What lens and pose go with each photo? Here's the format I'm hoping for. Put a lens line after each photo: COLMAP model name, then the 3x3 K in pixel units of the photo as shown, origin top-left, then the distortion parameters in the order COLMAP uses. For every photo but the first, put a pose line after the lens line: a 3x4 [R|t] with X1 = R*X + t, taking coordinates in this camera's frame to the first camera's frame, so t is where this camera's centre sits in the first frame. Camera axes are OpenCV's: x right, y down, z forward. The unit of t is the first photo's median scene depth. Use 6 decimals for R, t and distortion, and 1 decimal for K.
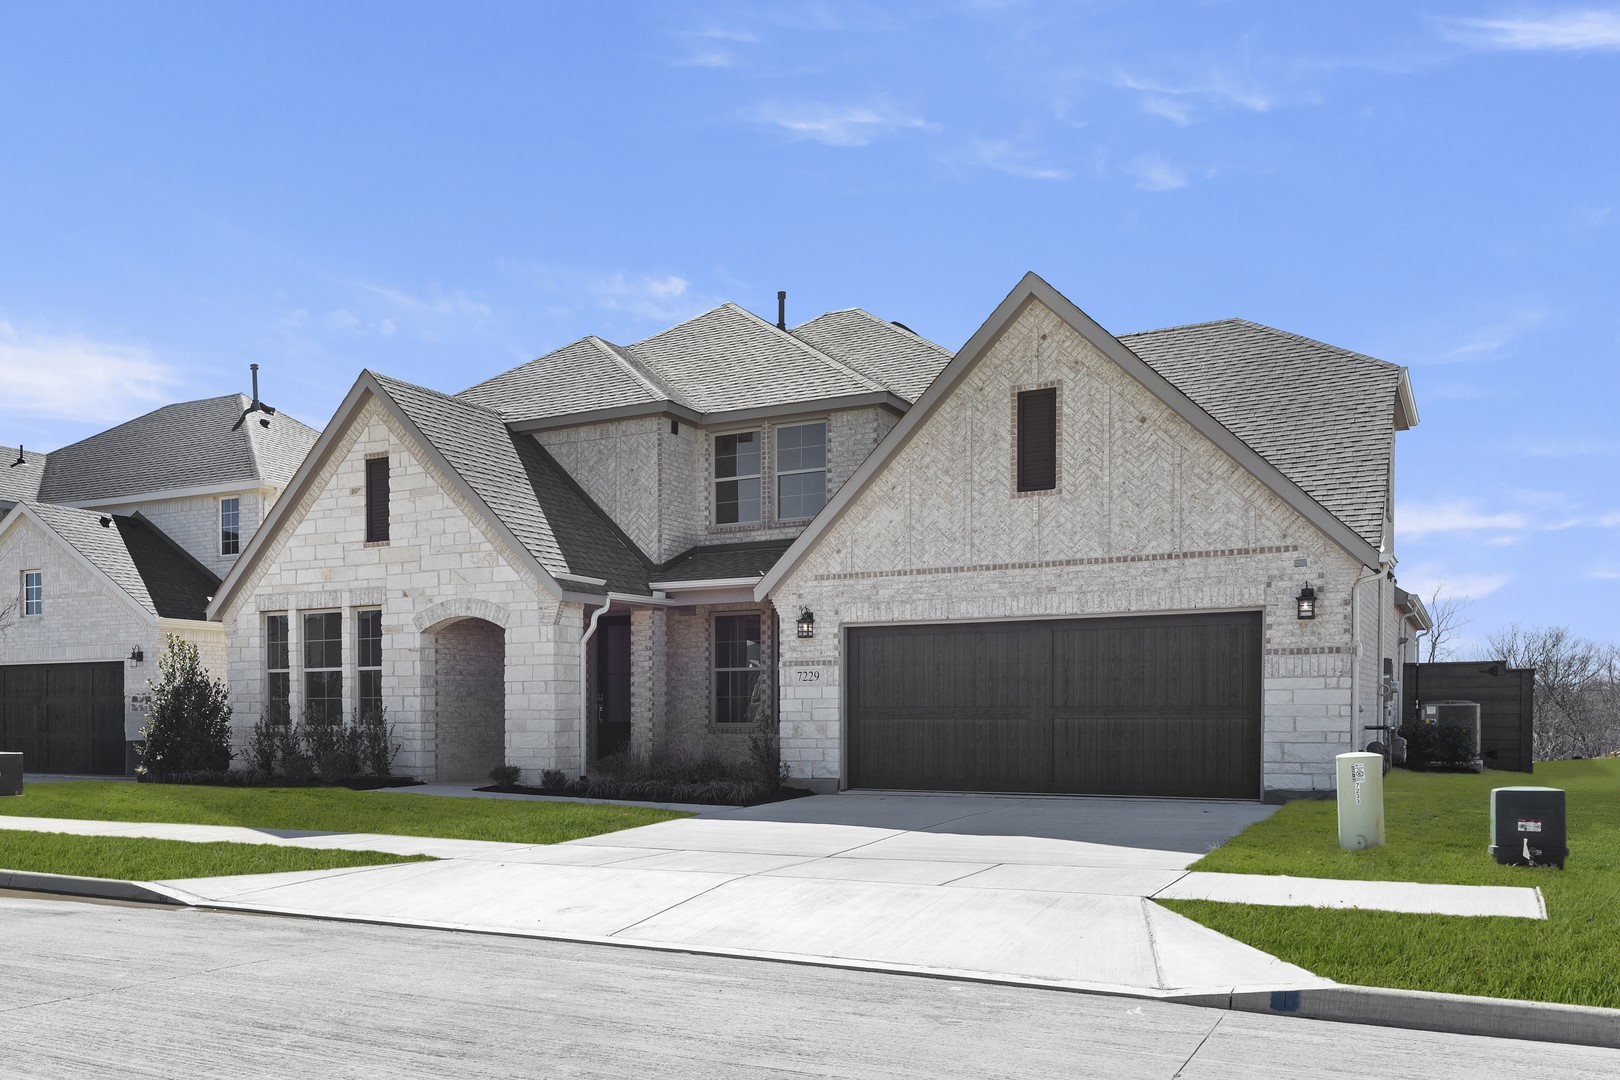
lens RADIAL K [[1048.5, 0, 809.7], [0, 1048.5, 541.3], [0, 0, 1]] dist [-0.006590, 0.001819]
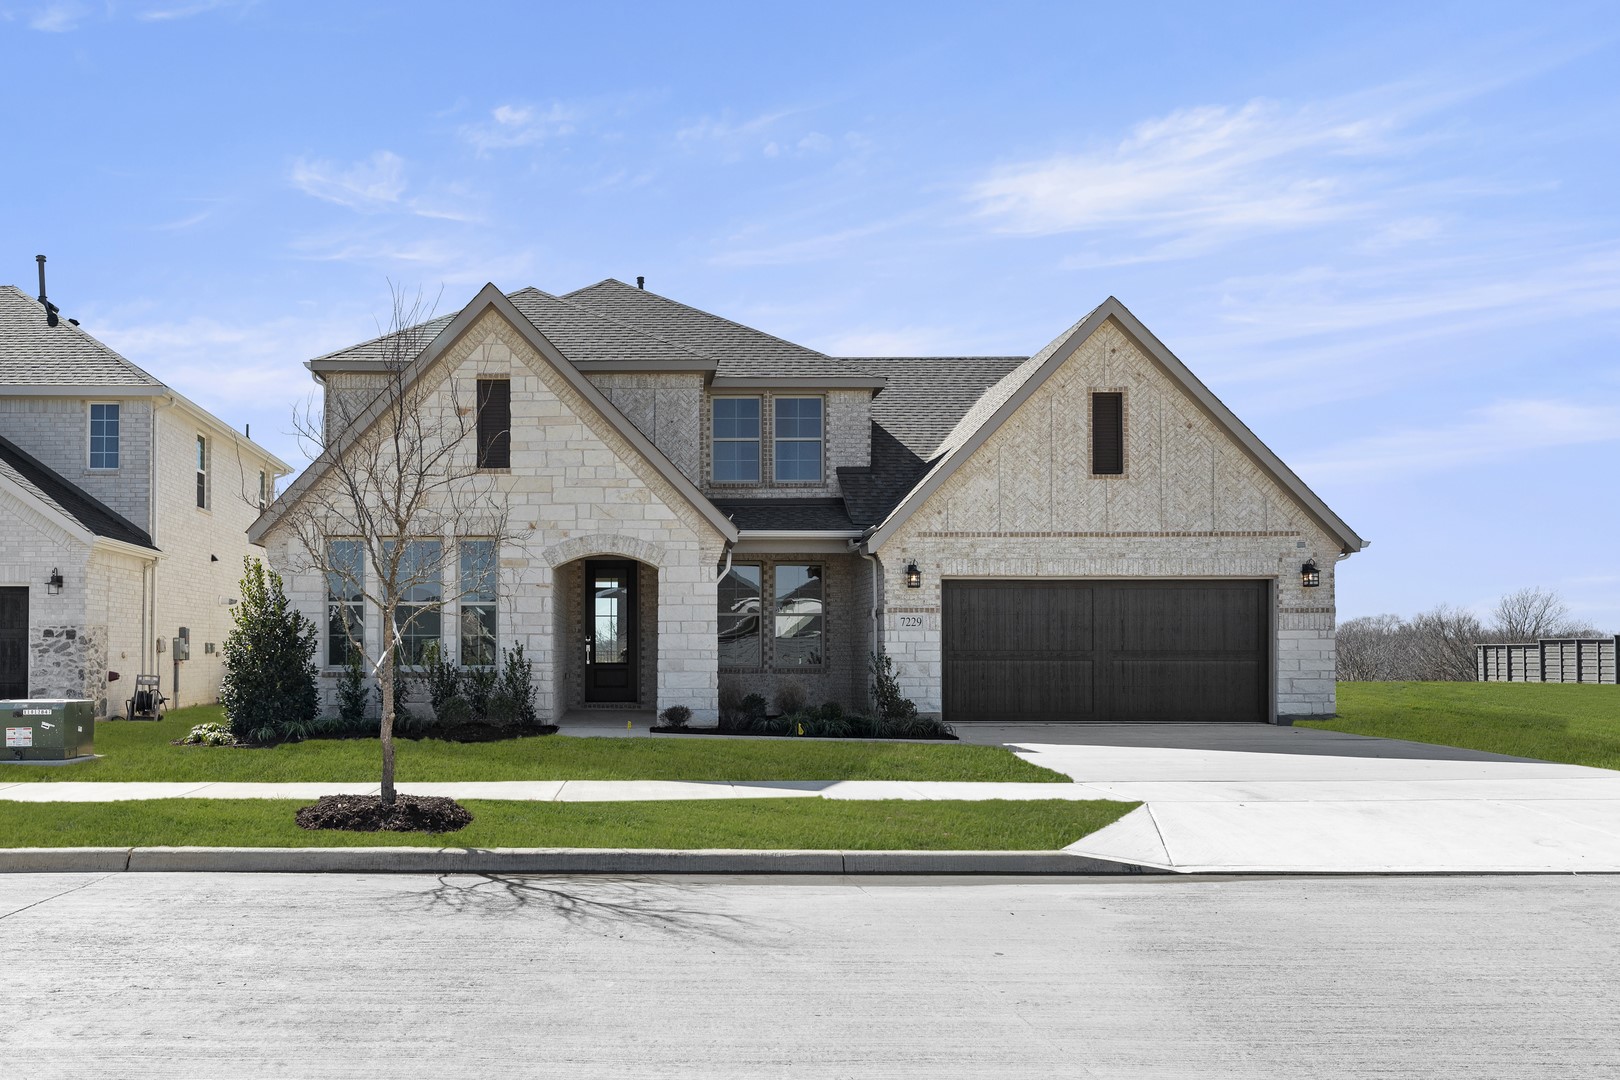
lens RADIAL K [[866.9, 0, 811.7], [0, 866.9, 506.4], [0, 0, 1]] dist [-0.004074, -0.001061]
pose [[0.921255, 0.071332, 0.382362, -0.473970], [-0.067628, 0.997442, -0.023139, 0.035106], [-0.383034, -0.004542, 0.923723, 0.190084]]
